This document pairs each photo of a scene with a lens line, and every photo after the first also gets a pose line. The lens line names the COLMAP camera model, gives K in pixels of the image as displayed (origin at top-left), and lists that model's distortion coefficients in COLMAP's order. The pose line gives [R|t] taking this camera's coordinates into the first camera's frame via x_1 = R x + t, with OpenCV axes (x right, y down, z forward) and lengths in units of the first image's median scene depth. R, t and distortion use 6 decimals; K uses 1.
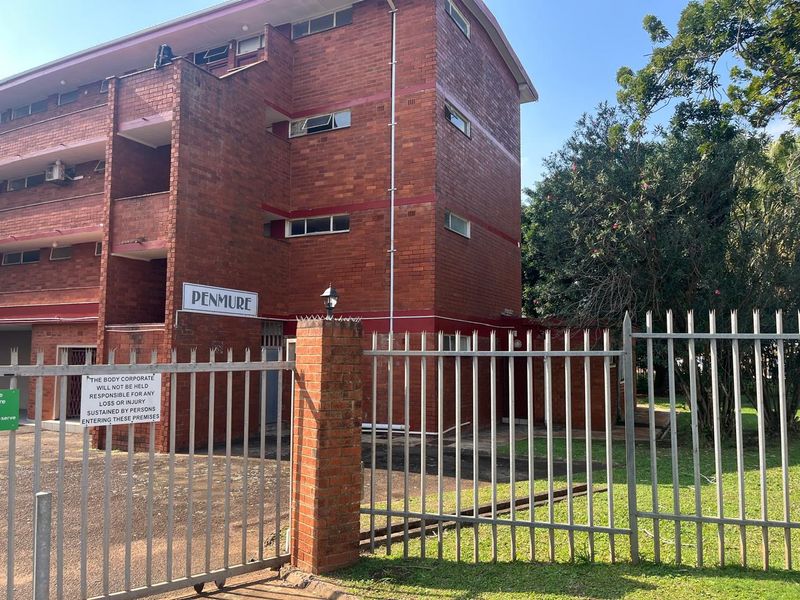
lens RADIAL K [[617.4, 0, 400.0], [0, 617.4, 300.0], [0, 0, 1]] dist [0.011715, 0.007487]
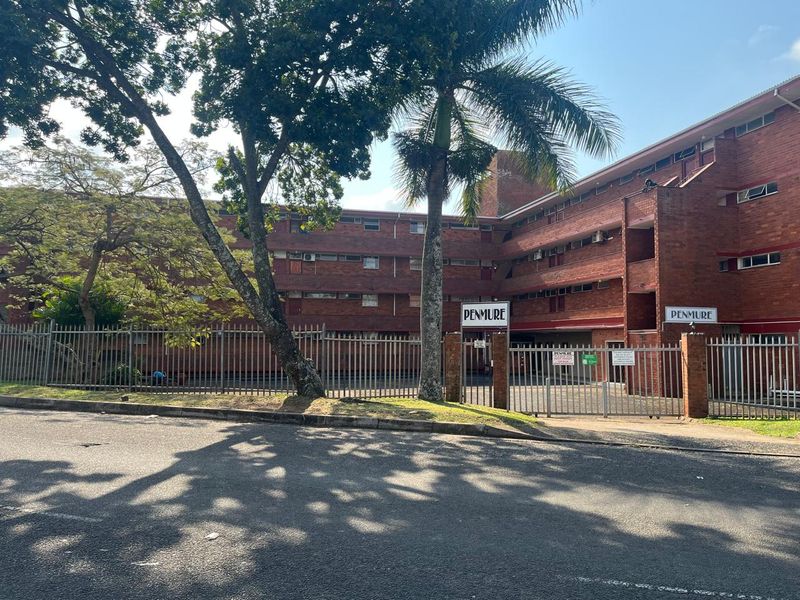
lens RADIAL K [[636.5, 0, 400.0], [0, 636.5, 300.0], [0, 0, 1]] dist [0.104911, -0.146073]
pose [[0.687303, -0.051935, -0.724511, 0.455672], [0.064438, 0.997867, -0.010401, -0.071754], [0.723507, -0.039538, 0.689184, -0.820120]]
